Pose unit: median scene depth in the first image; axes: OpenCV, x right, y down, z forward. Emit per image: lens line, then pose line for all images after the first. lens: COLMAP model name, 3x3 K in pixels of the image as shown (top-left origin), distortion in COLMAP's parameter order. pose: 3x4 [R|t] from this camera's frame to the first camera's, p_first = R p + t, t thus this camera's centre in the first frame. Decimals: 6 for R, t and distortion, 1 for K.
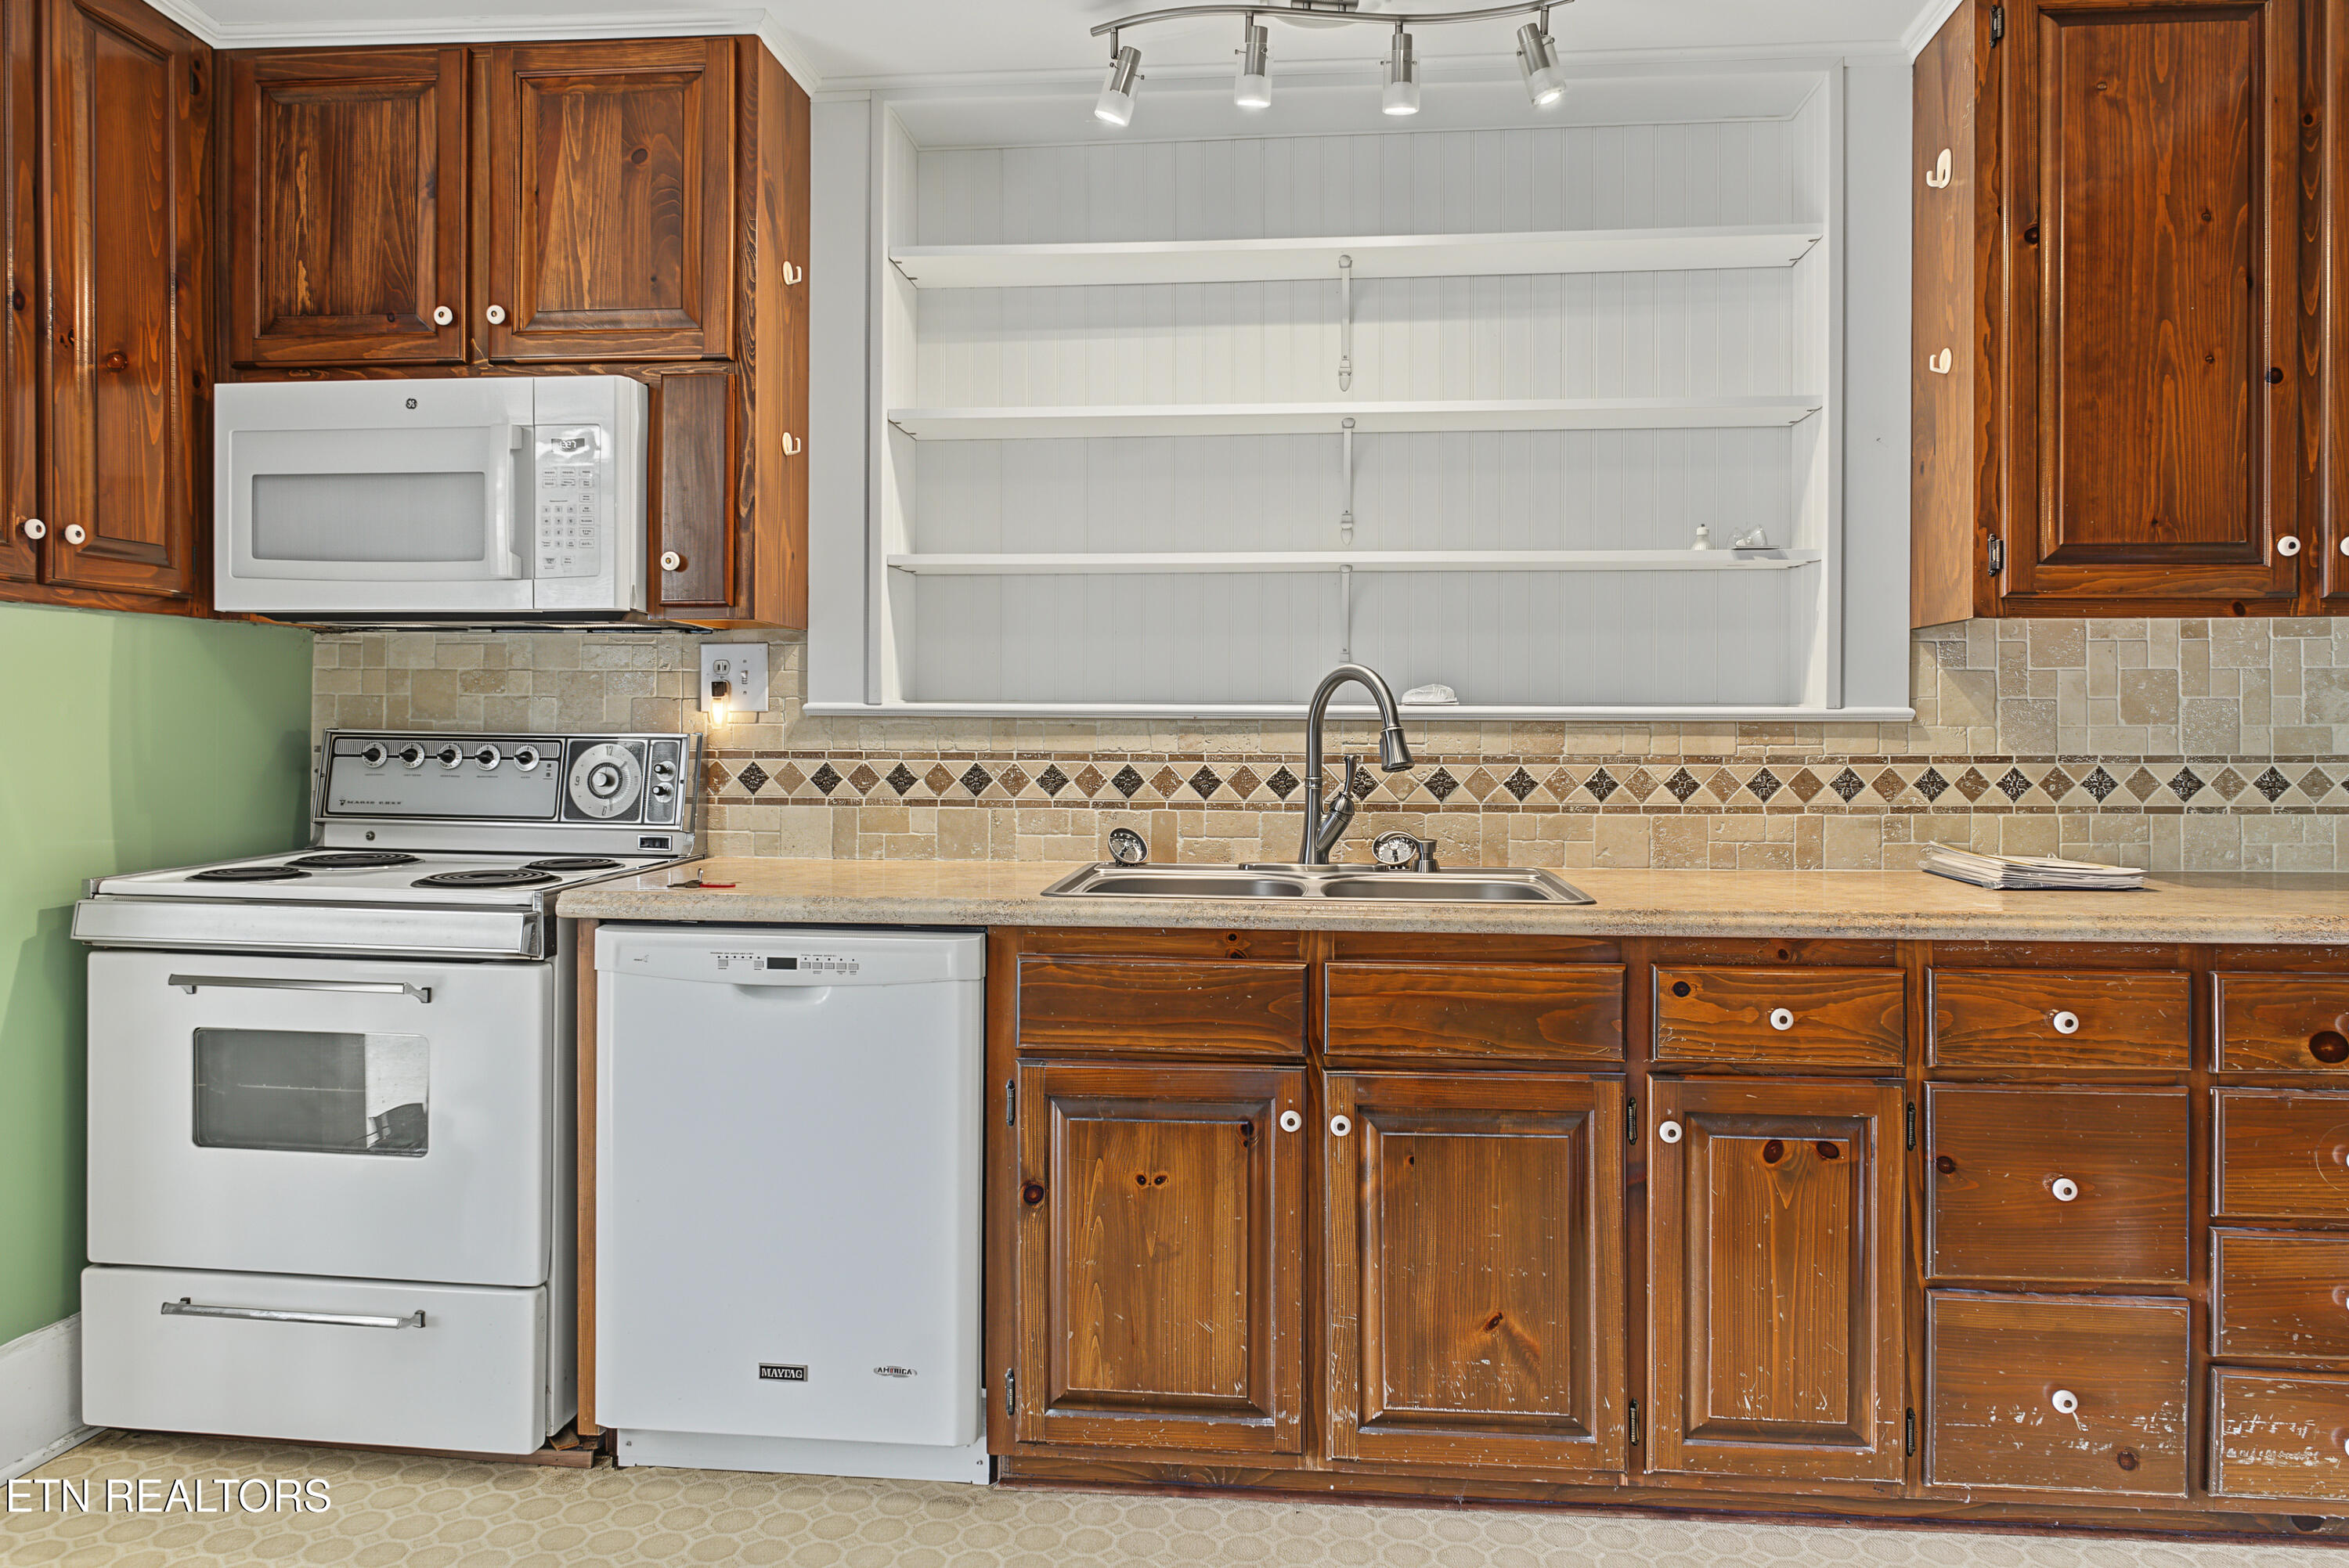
lens RADIAL K [[1569.8, 0, 1178.5], [0, 1569.8, 743.4], [0, 0, 1]] dist [-0.001289, -0.001186]
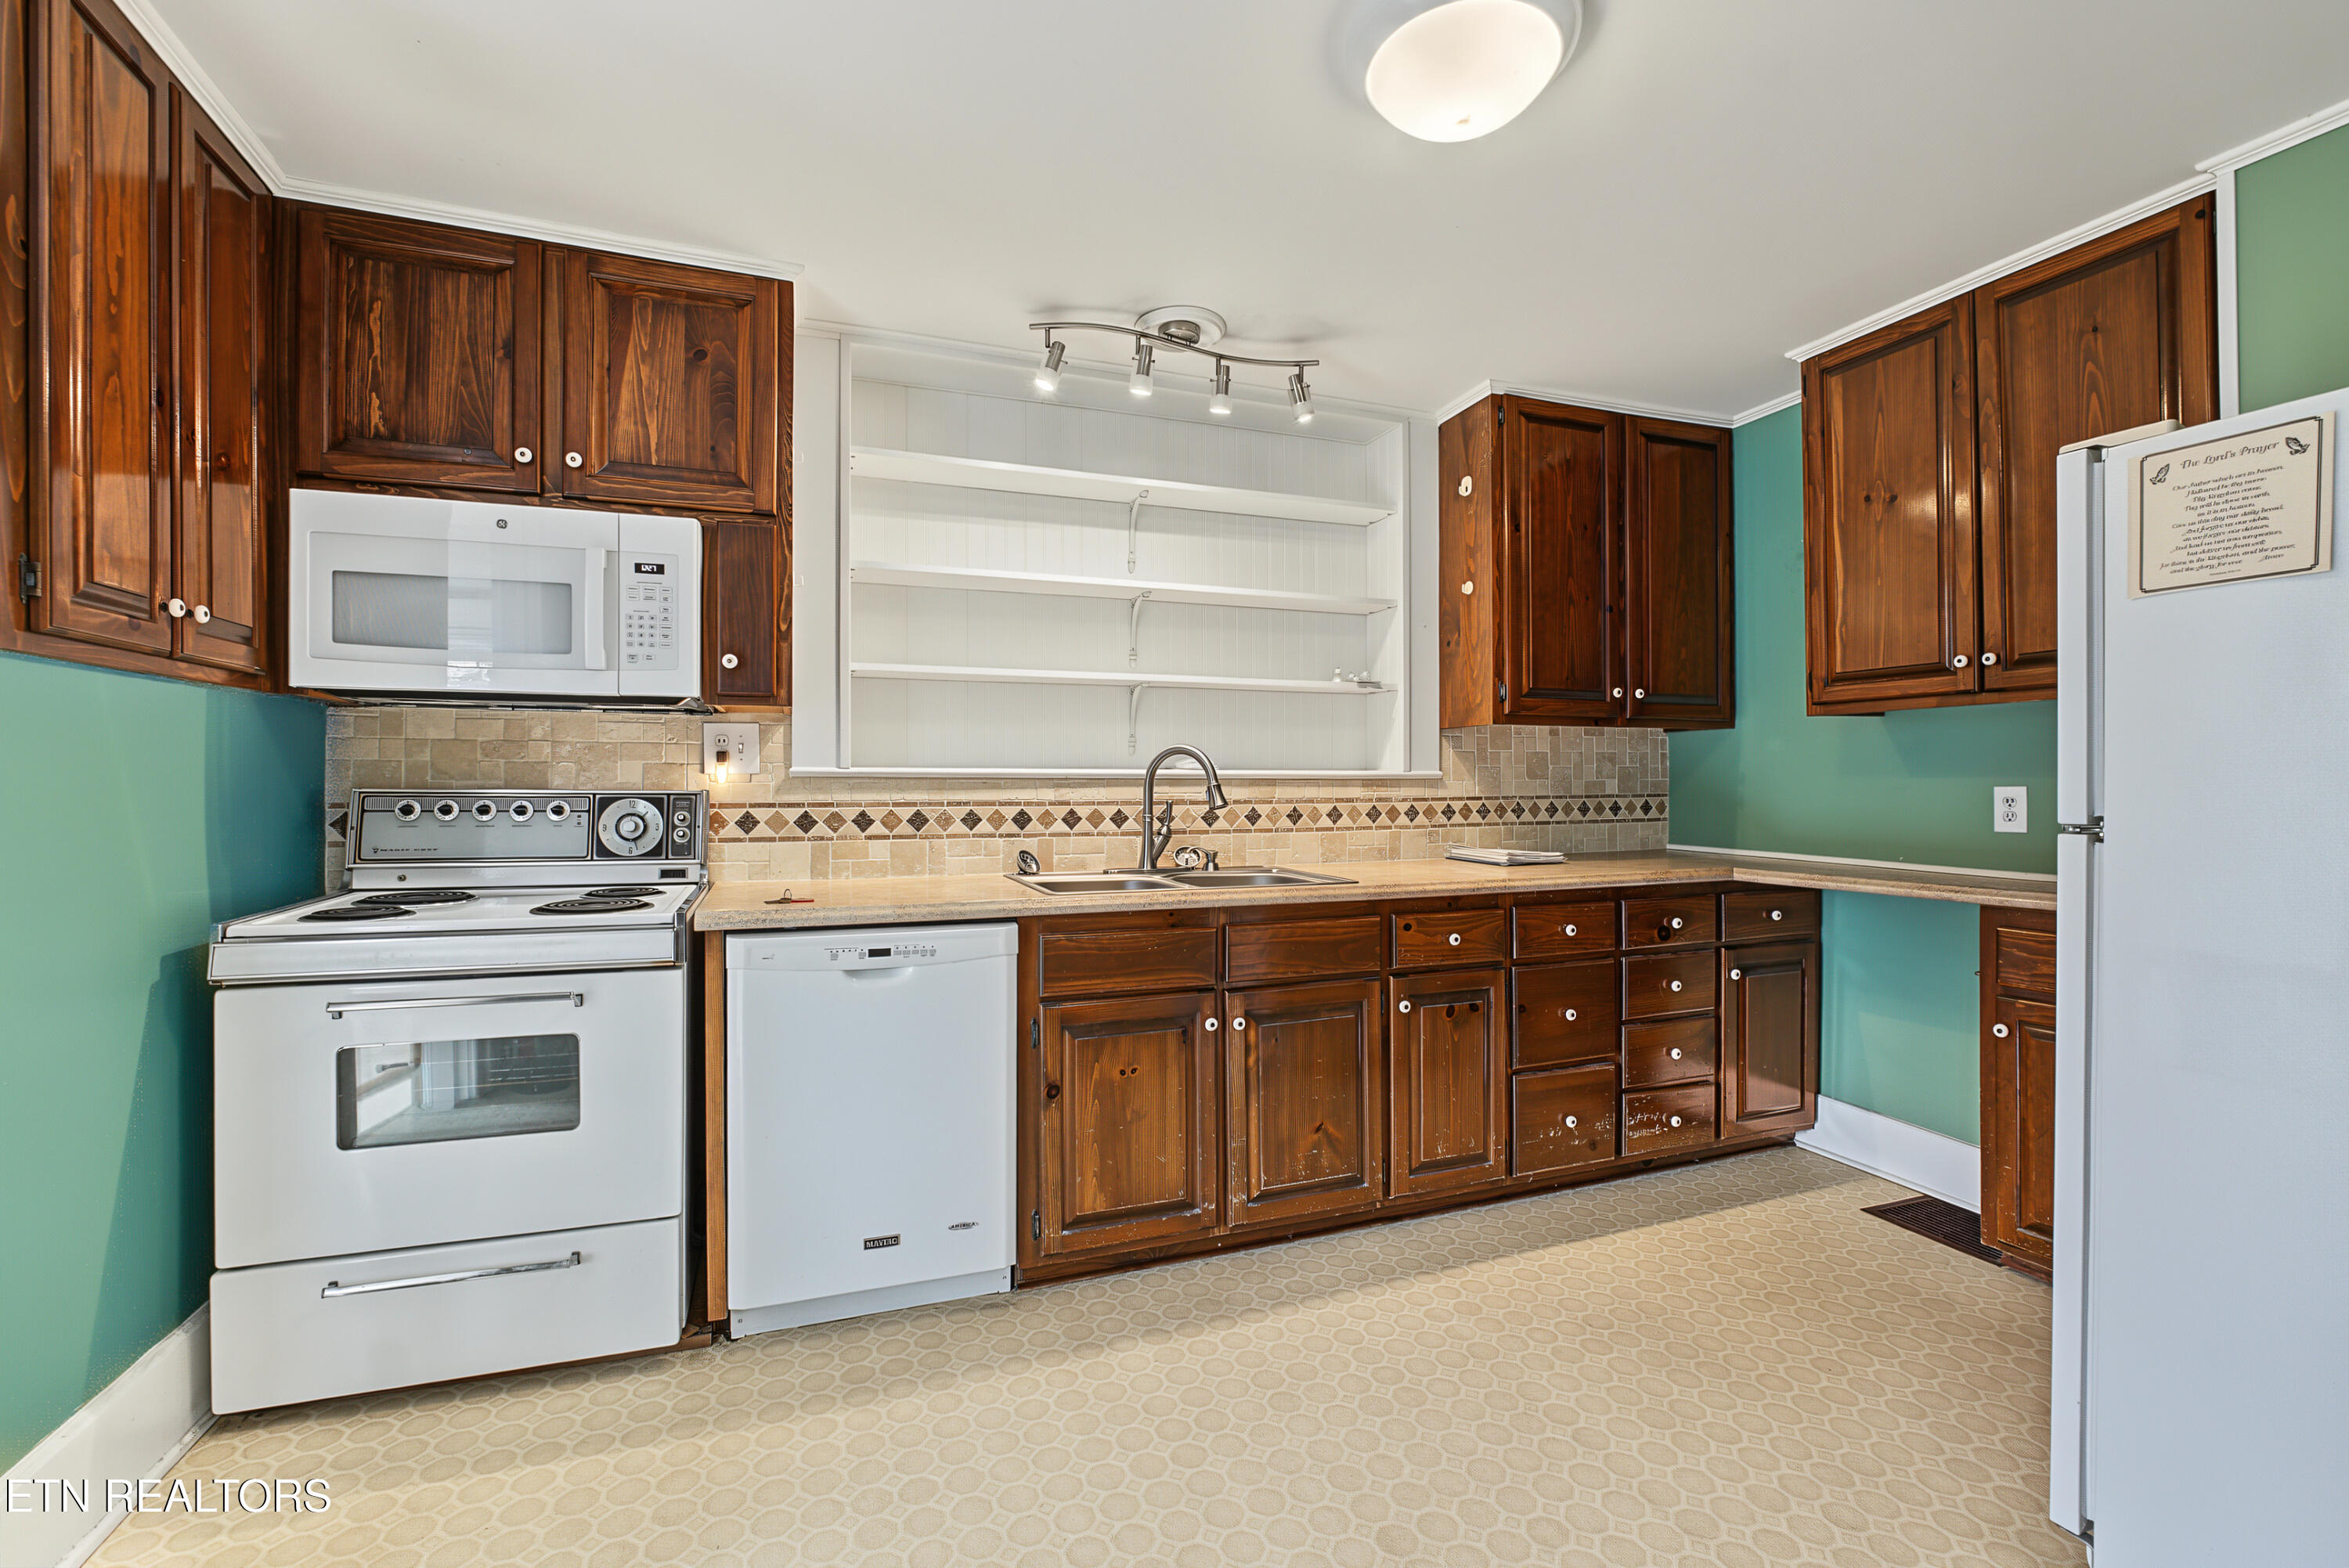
lens RADIAL K [[1021.9, 0, 1176.5], [0, 1021.9, 792.4], [0, 0, 1]] dist [-0.015085, 0.000569]
pose [[0.896842, -0.008864, 0.442262, -0.364409], [0.009064, 0.999958, 0.001661, -0.002439], [-0.442258, 0.002519, 0.896884, 0.053171]]
